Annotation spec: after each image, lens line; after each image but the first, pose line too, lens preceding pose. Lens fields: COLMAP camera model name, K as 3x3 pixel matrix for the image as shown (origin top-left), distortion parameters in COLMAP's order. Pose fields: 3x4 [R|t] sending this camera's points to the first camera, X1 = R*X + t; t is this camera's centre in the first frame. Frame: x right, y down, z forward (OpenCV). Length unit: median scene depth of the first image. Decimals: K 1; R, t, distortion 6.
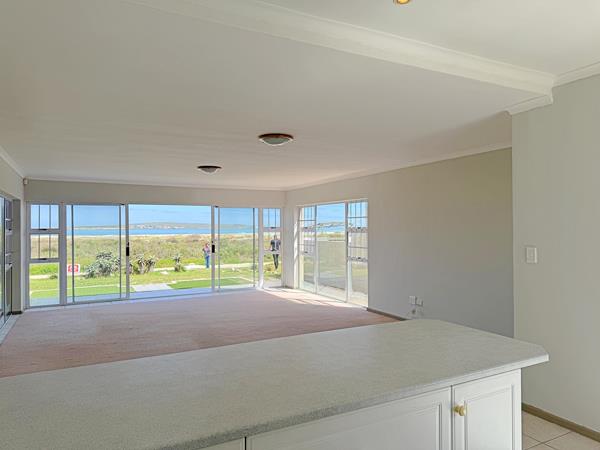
lens RADIAL K [[422.4, 0, 300.0], [0, 422.4, 225.0], [0, 0, 1]] dist [0.098700, -0.131870]
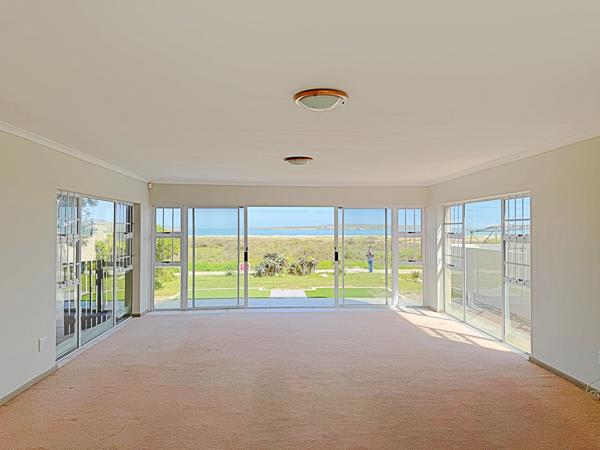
lens RADIAL K [[422.4, 0, 300.0], [0, 422.4, 225.0], [0, 0, 1]] dist [0.098700, -0.131870]
pose [[0.909827, 0.001873, -0.414983, 0.086634], [-0.002939, 0.999994, -0.001930, -0.006180], [0.414976, 0.002976, 0.909827, 0.192615]]
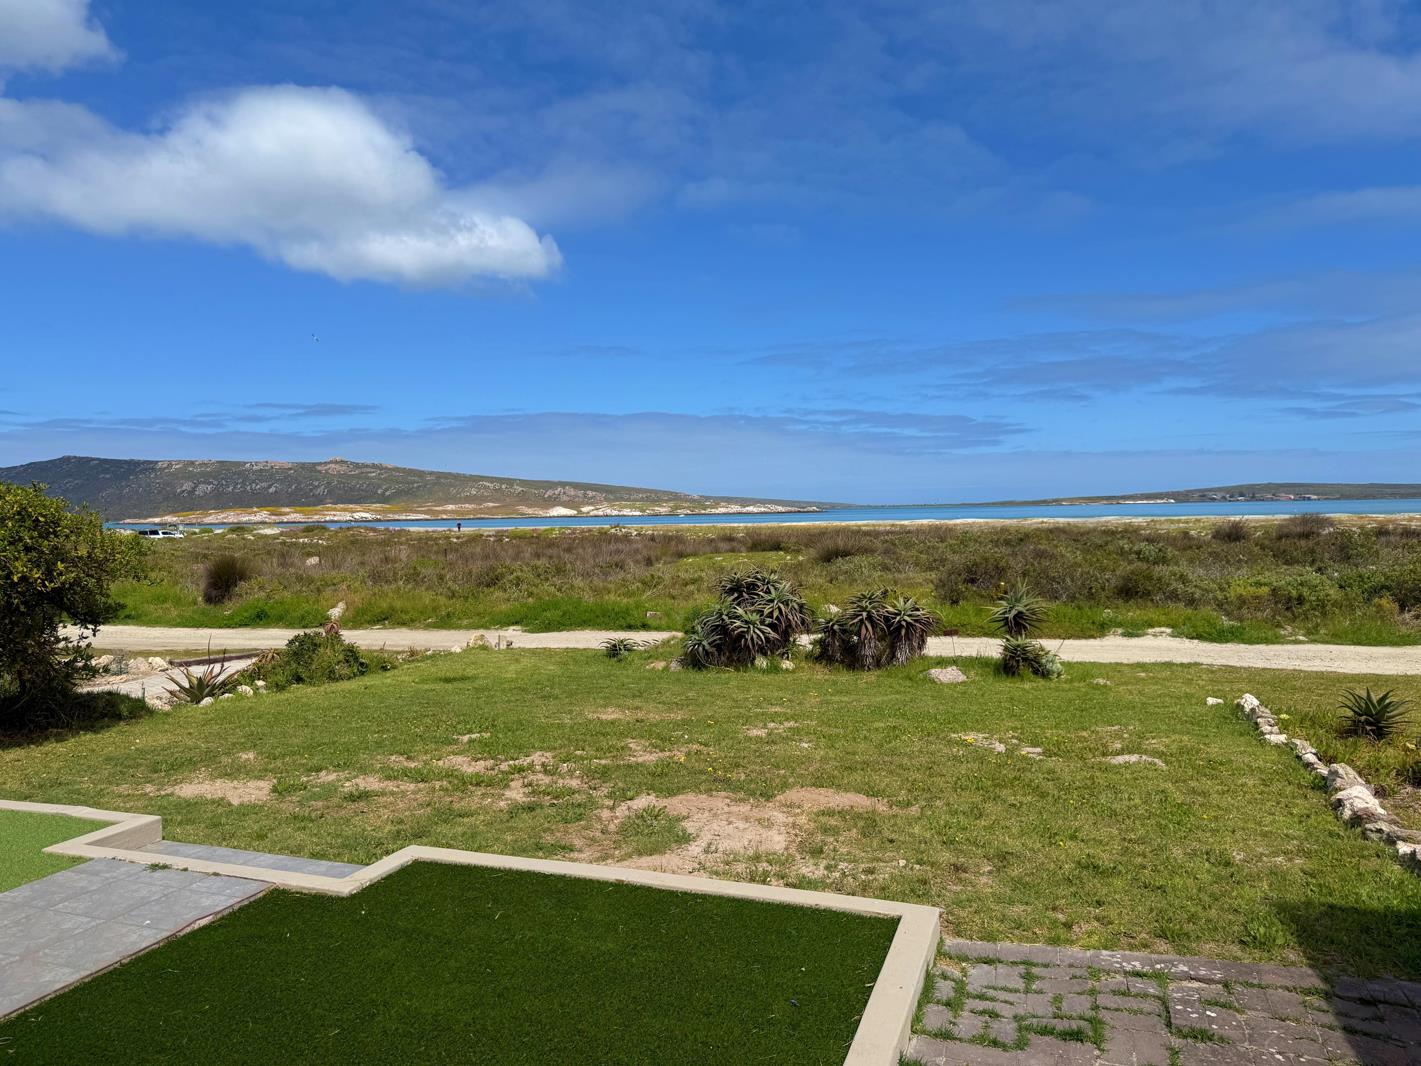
lens RADIAL K [[1000.3, 0, 710.5], [0, 1000.3, 533.0], [0, 0, 1]] dist [0.098700, -0.131870]
pose [[0.684016, 0.010818, -0.729387, 0.002009], [0.018078, 0.999332, 0.031775, 0.029470], [0.729243, -0.034920, 0.683363, 1.203868]]
